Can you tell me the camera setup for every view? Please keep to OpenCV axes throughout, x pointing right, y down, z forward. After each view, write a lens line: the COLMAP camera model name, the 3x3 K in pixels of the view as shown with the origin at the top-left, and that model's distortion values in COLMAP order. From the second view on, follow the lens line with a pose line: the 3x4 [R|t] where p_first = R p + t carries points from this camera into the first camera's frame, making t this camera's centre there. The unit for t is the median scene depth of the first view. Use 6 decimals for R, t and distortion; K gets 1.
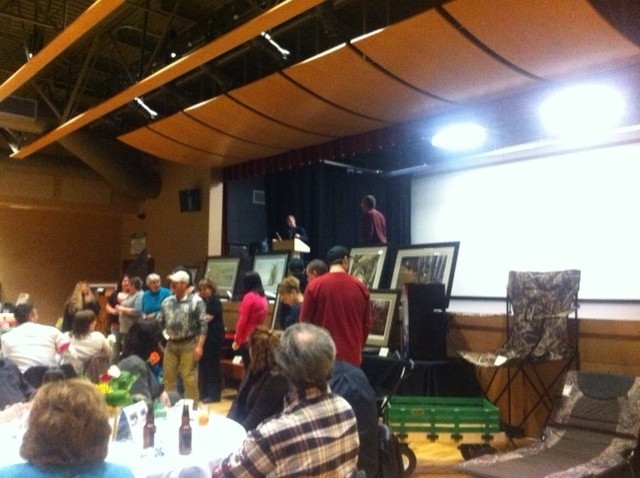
lens RADIAL K [[612.6, 0, 324.2], [0, 612.6, 235.6], [0, 0, 1]] dist [0.019077, 0.000000]
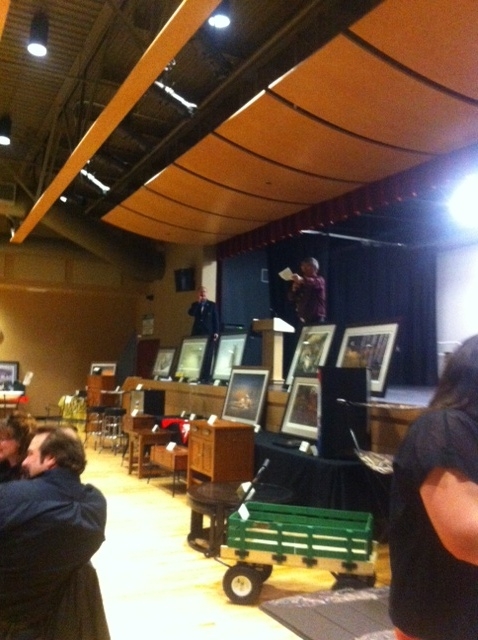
lens RADIAL K [[612.6, 0, 234.2], [0, 612.6, 324.3], [0, 0, 1]] dist [0.019077, 0.000000]
pose [[0.964063, -0.002309, -0.265662, 0.175693], [0.004623, 0.999957, 0.008082, 0.009221], [0.265632, -0.009020, 0.964032, 0.115096]]
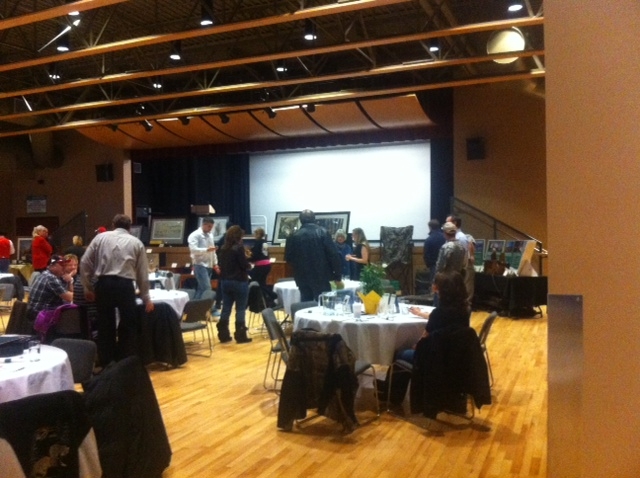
lens RADIAL K [[612.6, 0, 319.4], [0, 612.6, 238.5], [0, 0, 1]] dist [0.019077, 0.000000]
pose [[0.907713, -0.022786, 0.418973, -0.531167], [-0.014560, 0.996213, 0.085723, -0.054336], [-0.419339, -0.083912, 0.903943, -0.572761]]
